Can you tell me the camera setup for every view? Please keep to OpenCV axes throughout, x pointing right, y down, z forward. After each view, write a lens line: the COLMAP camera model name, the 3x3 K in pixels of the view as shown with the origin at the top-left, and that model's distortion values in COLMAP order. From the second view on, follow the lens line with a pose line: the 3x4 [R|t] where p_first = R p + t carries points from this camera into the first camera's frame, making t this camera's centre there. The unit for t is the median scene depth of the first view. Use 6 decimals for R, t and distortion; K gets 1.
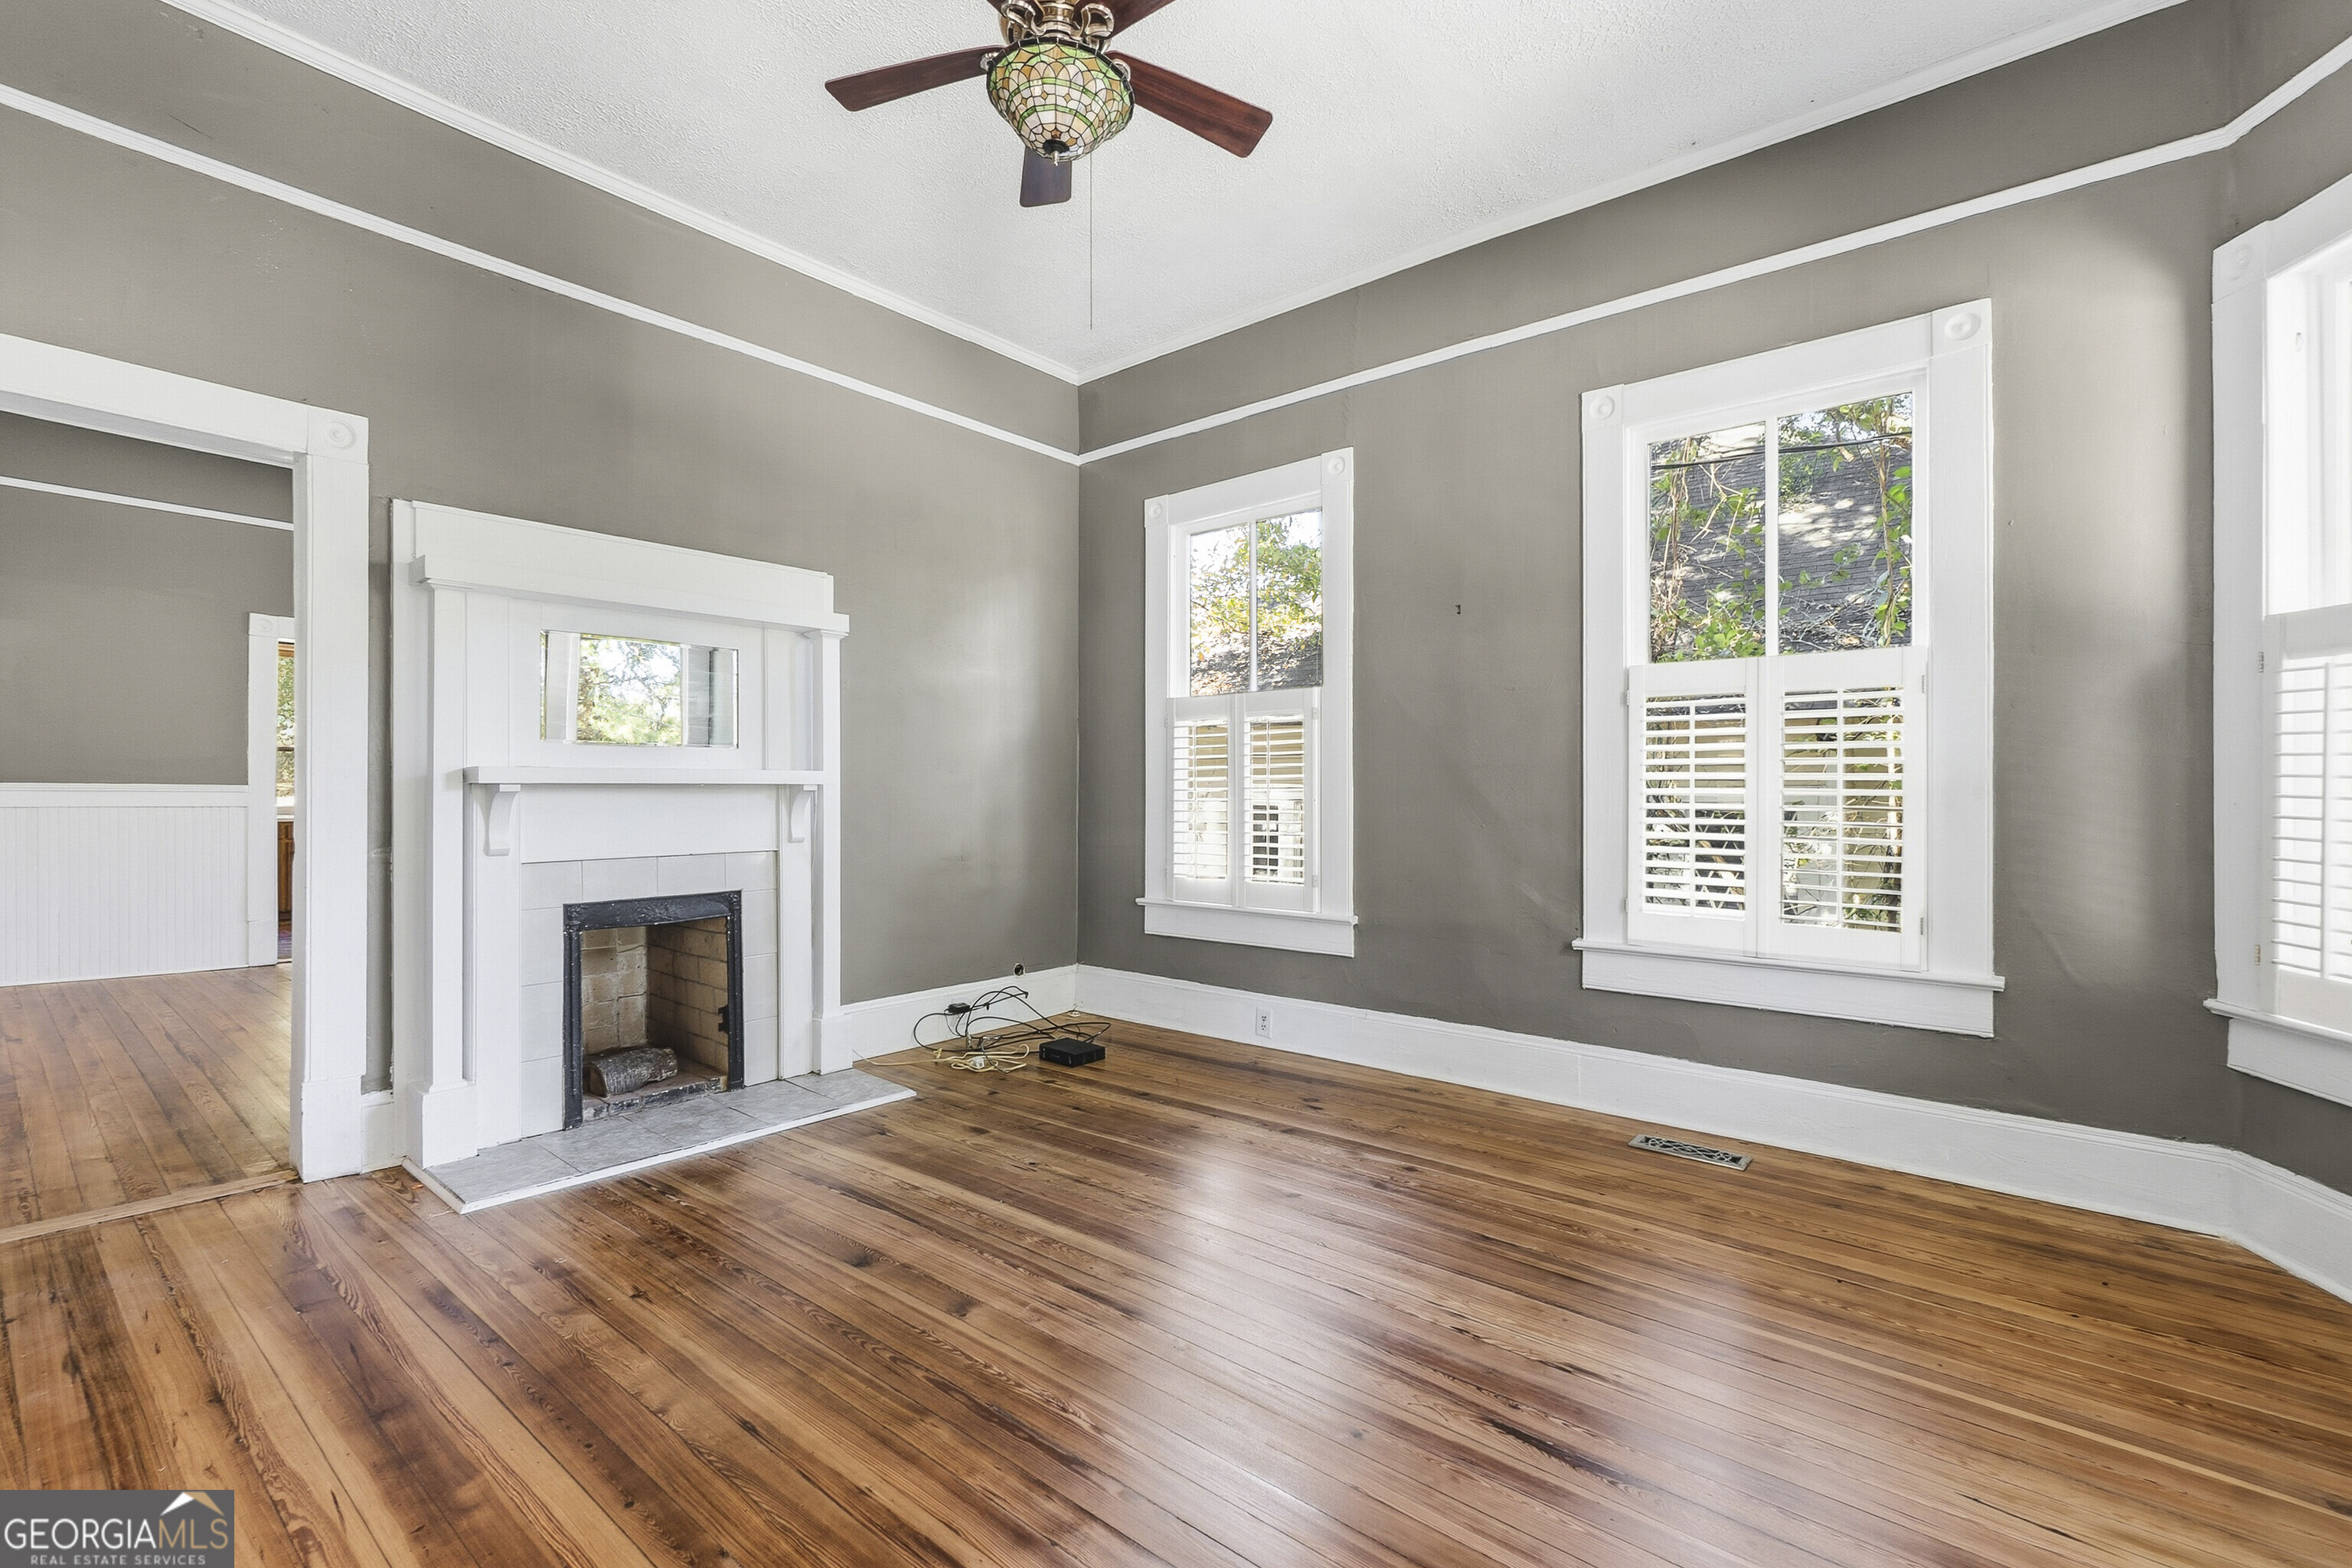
lens RADIAL K [[1024.1, 0, 1169.9], [0, 1024.1, 789.7], [0, 0, 1]] dist [-0.008211, 0.002583]
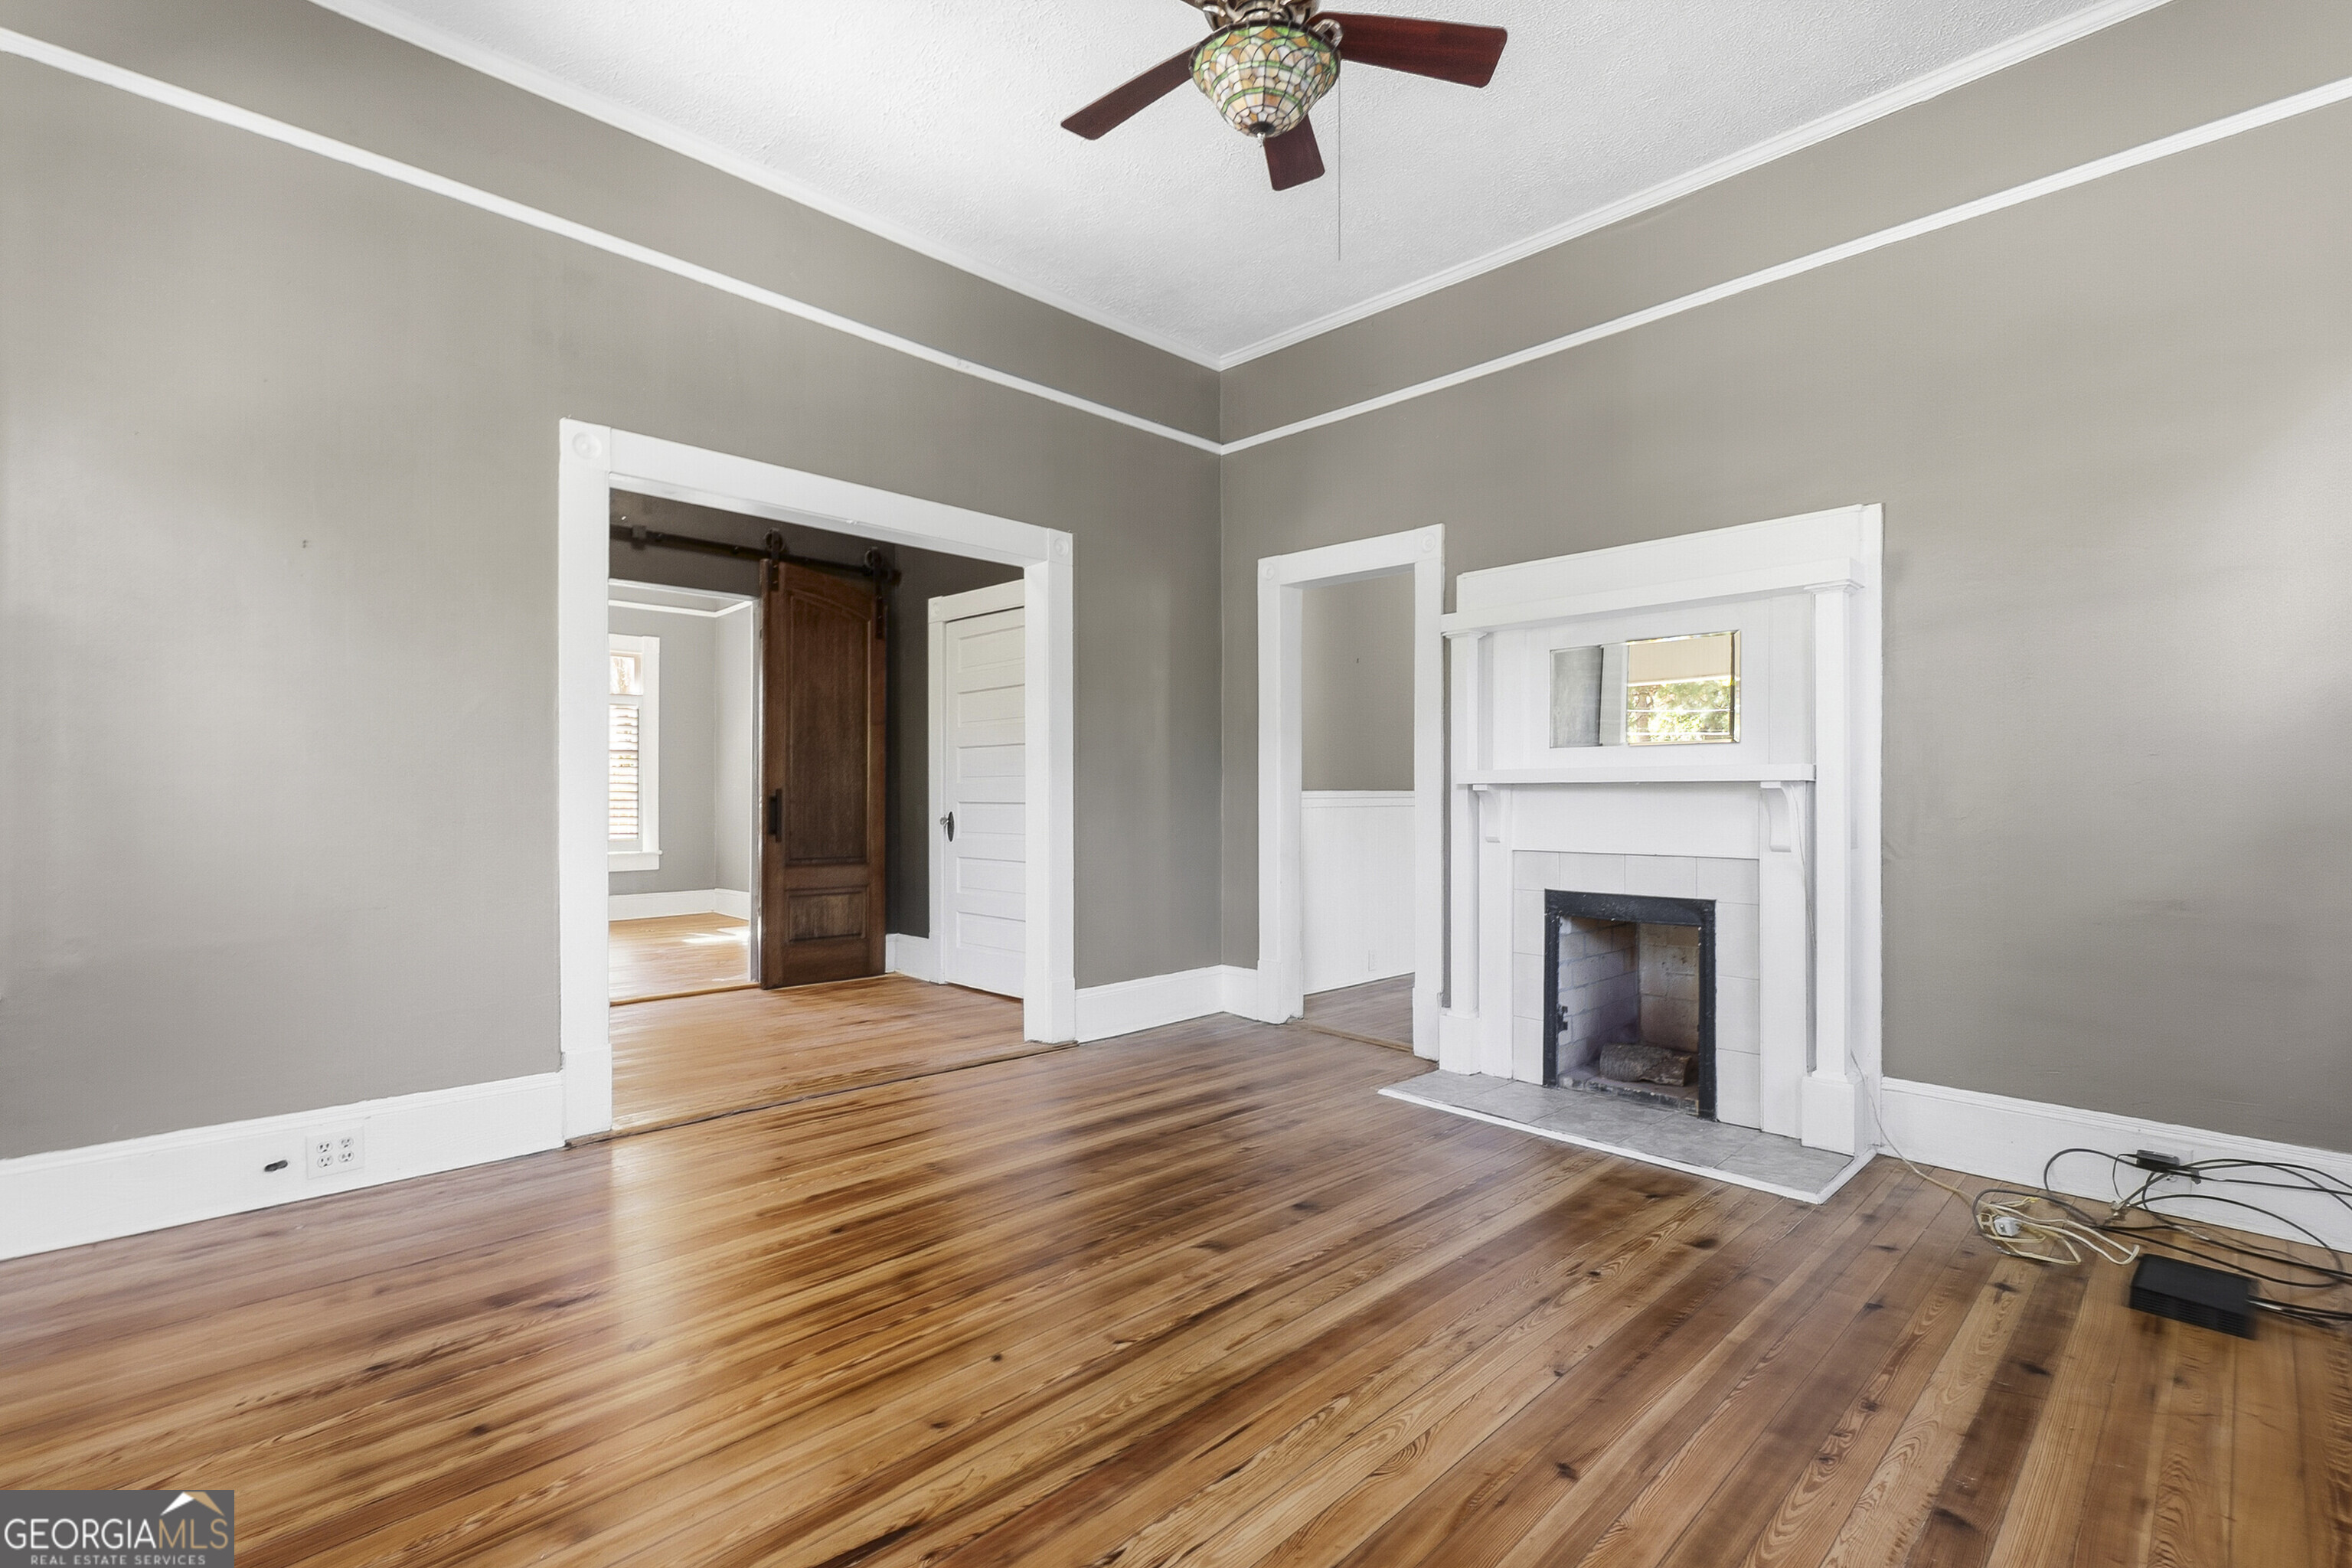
lens RADIAL K [[1054.7, 0, 1169.6], [0, 1054.7, 797.9], [0, 0, 1]] dist [-0.003130, 0.000594]
pose [[-0.106951, -0.001150, -0.994264, 0.656155], [-0.000889, 0.999999, -0.001061, 0.011559], [0.994264, 0.000770, -0.106952, 0.740963]]
